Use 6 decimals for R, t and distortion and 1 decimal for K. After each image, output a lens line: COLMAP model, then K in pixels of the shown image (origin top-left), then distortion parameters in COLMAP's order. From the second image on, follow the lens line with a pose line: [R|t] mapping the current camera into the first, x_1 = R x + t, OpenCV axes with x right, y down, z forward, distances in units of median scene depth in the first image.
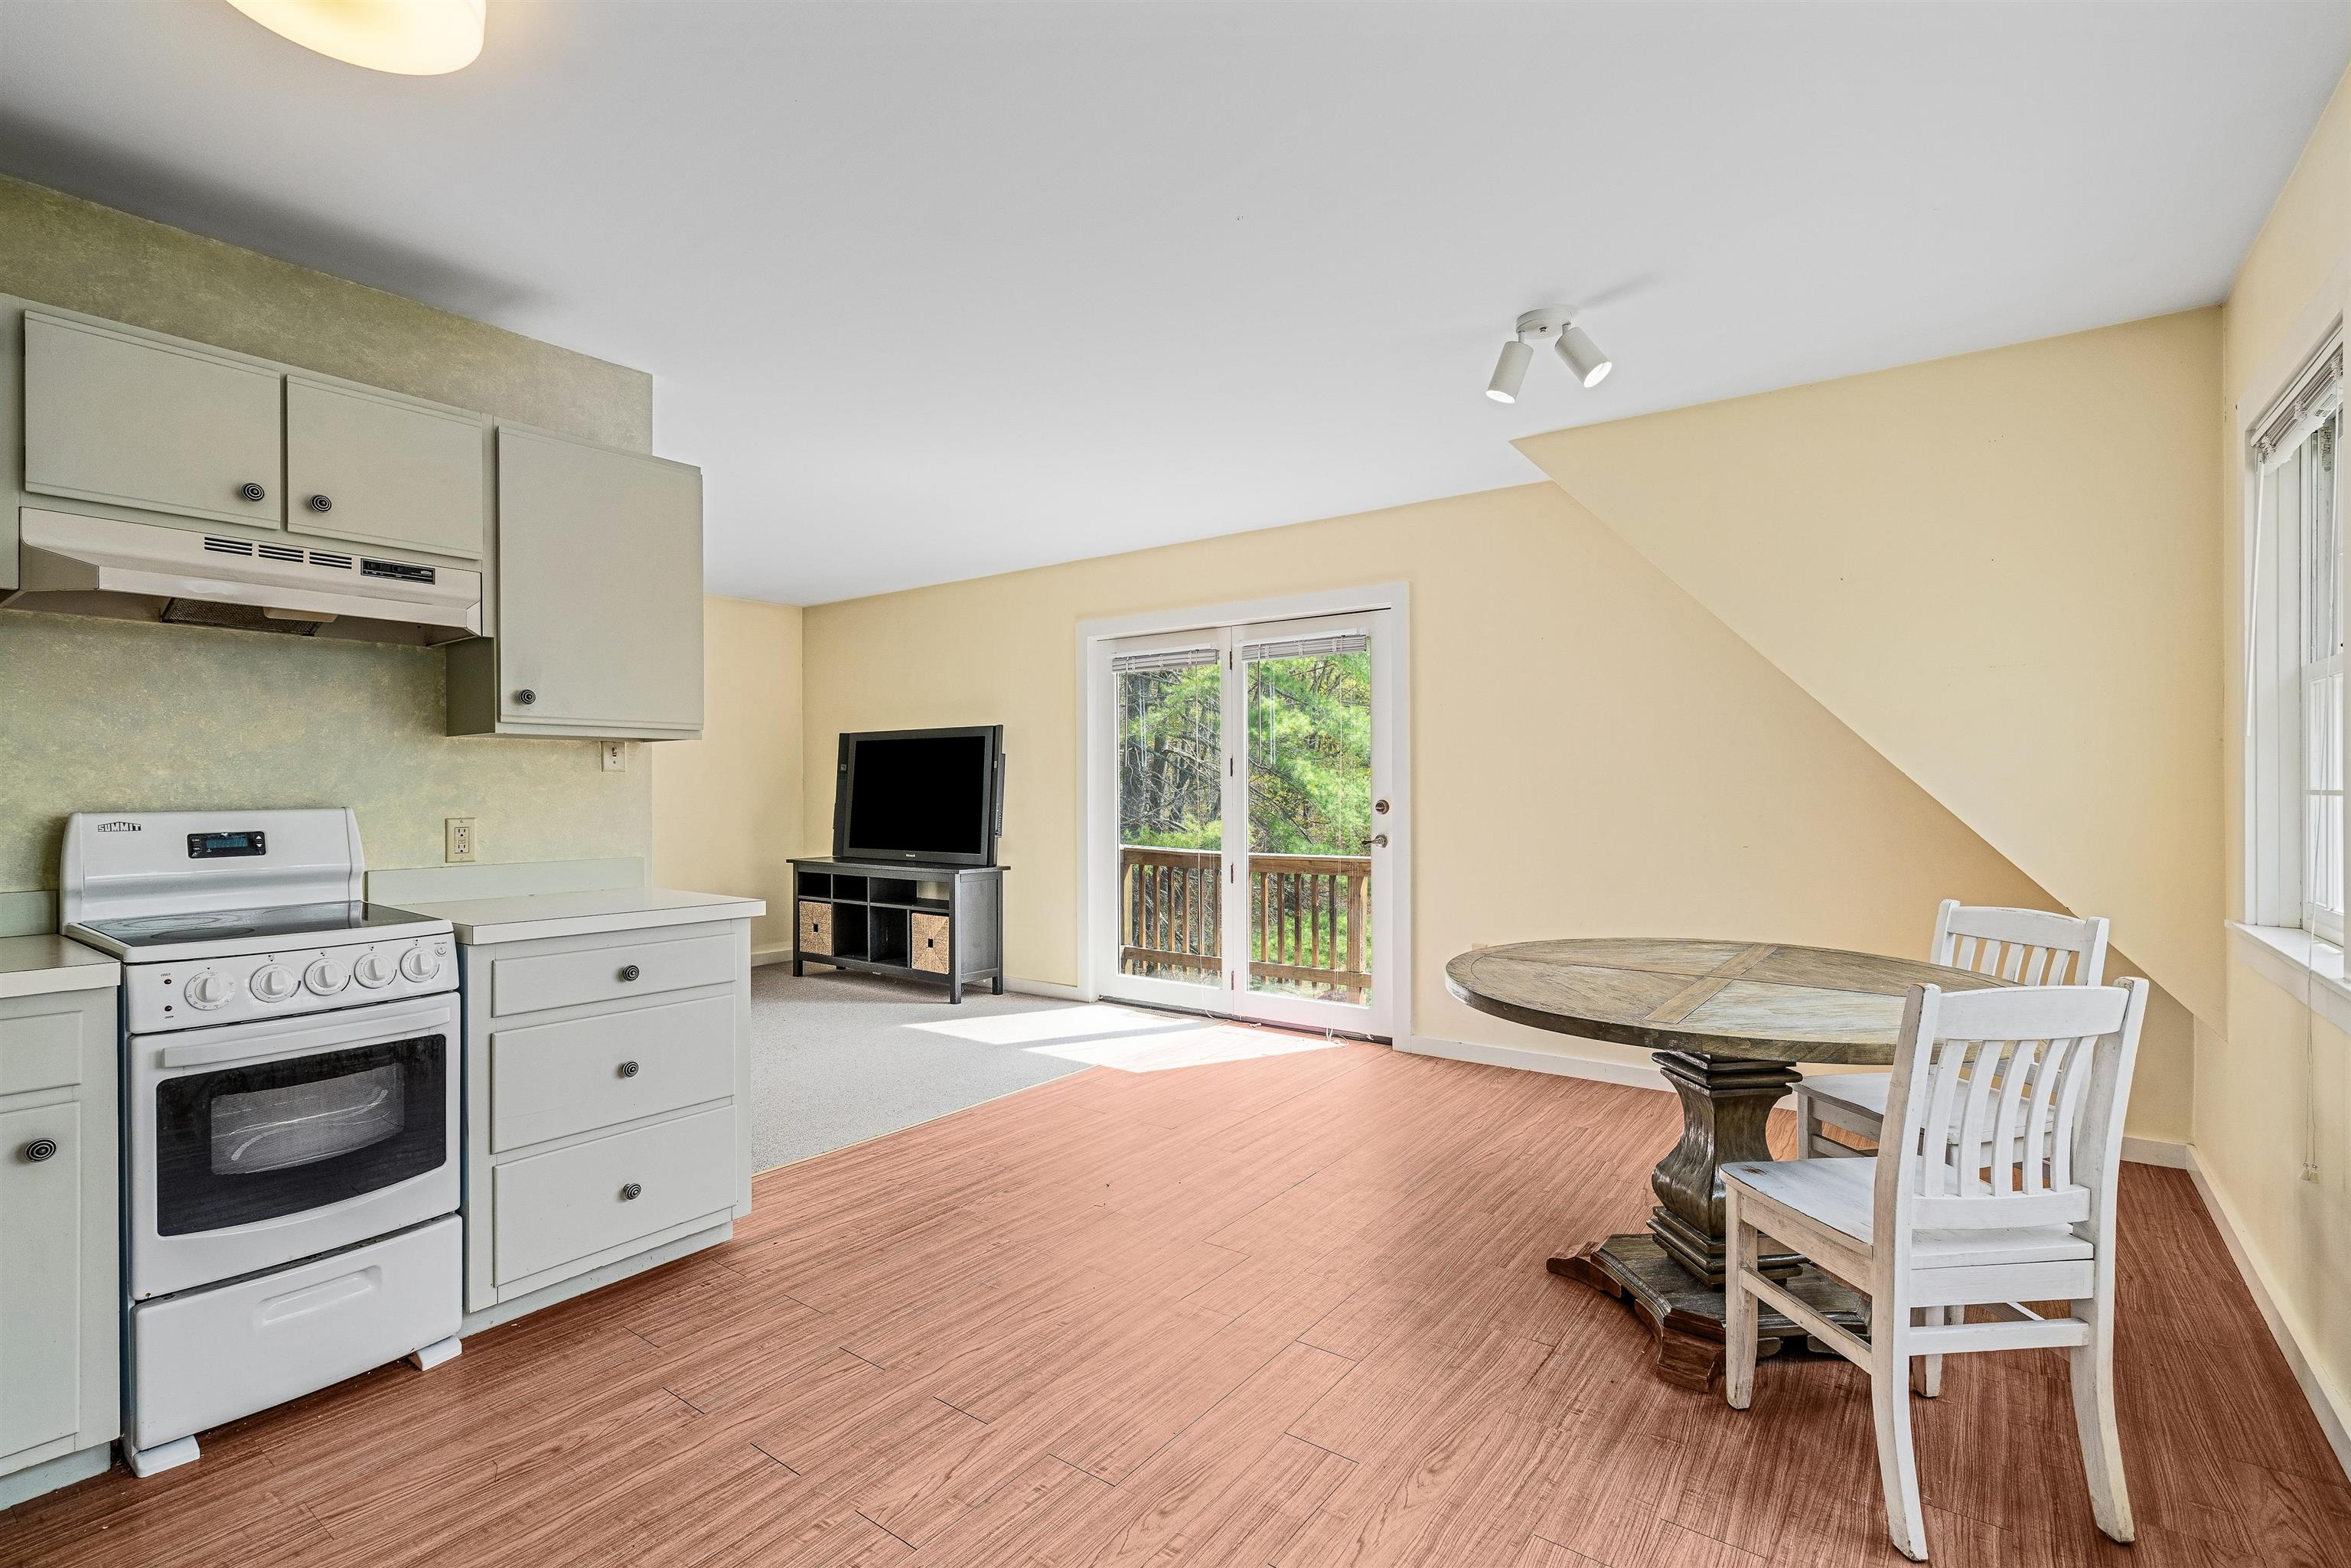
lens RADIAL K [[1063.1, 0, 1171.6], [0, 1063.1, 788.8], [0, 0, 1]] dist [0.000045, -0.000004]
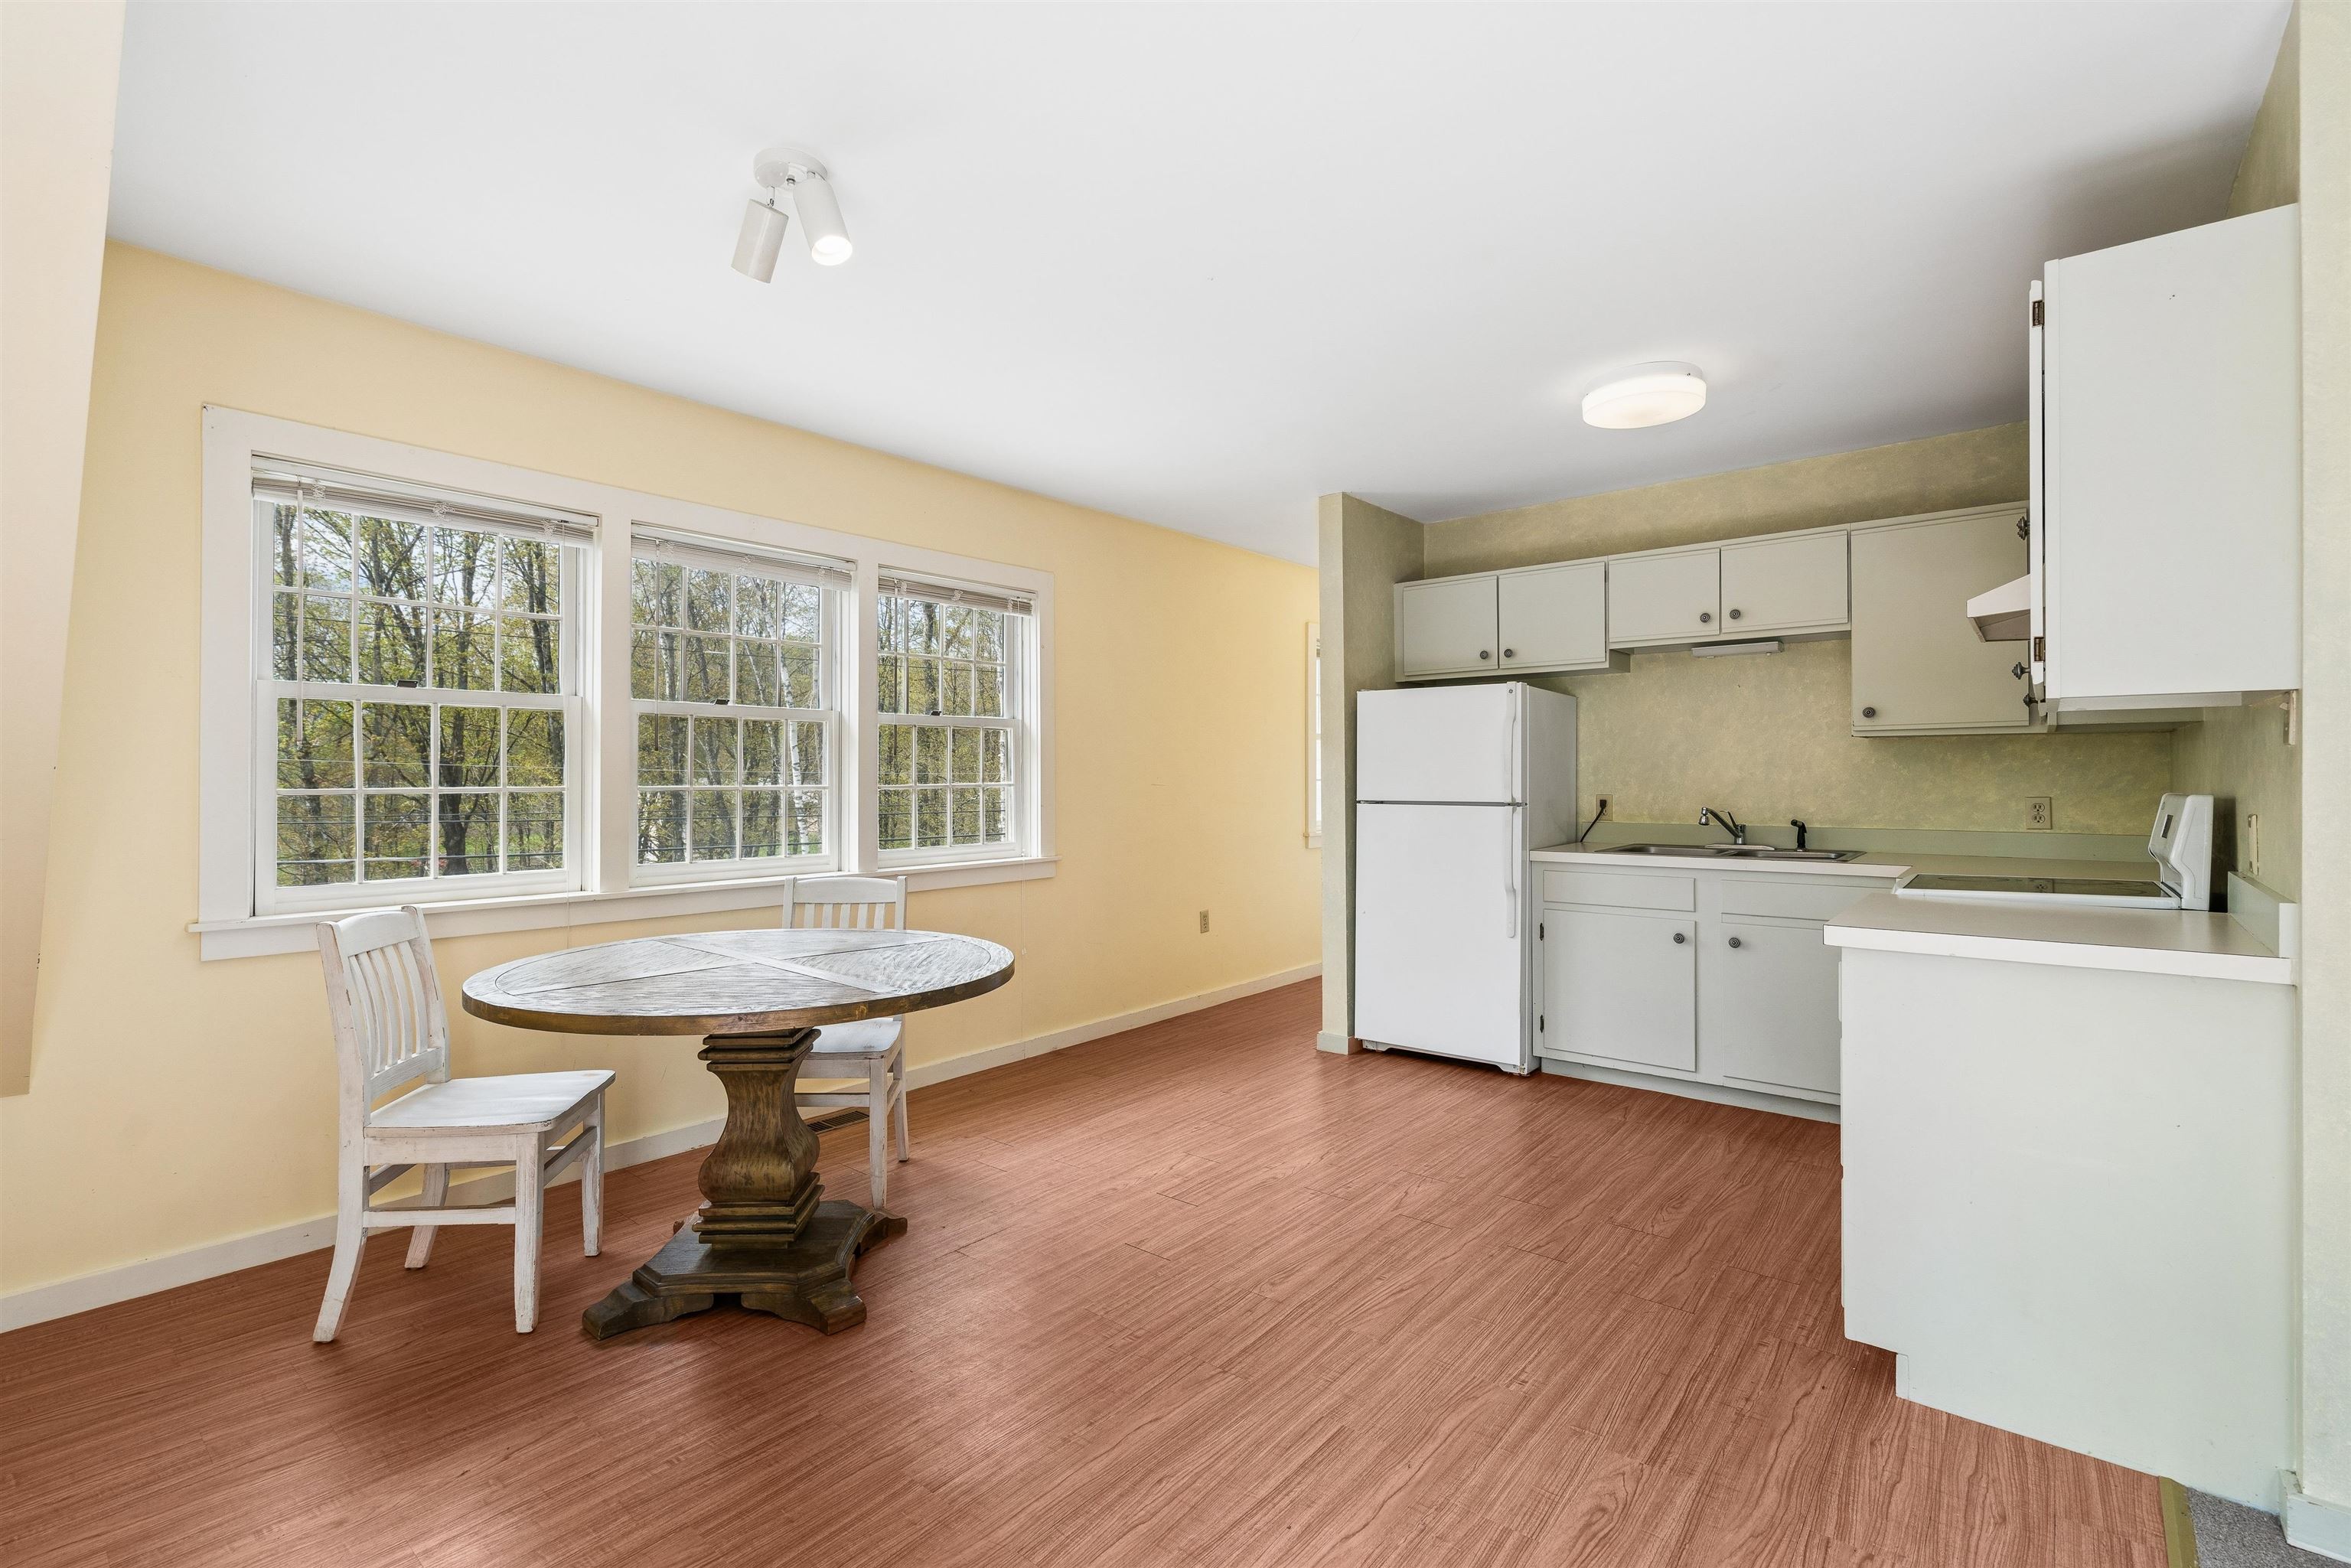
lens RADIAL K [[1063.1, 0, 1180.2], [0, 1063.1, 782.2], [0, 0, 1]] dist [0.000045, -0.000004]
pose [[-0.998774, 0.005965, 0.049137, 0.048528], [0.005921, 0.999982, -0.001038, 0.003604], [-0.049142, -0.000746, -0.998792, 2.289337]]
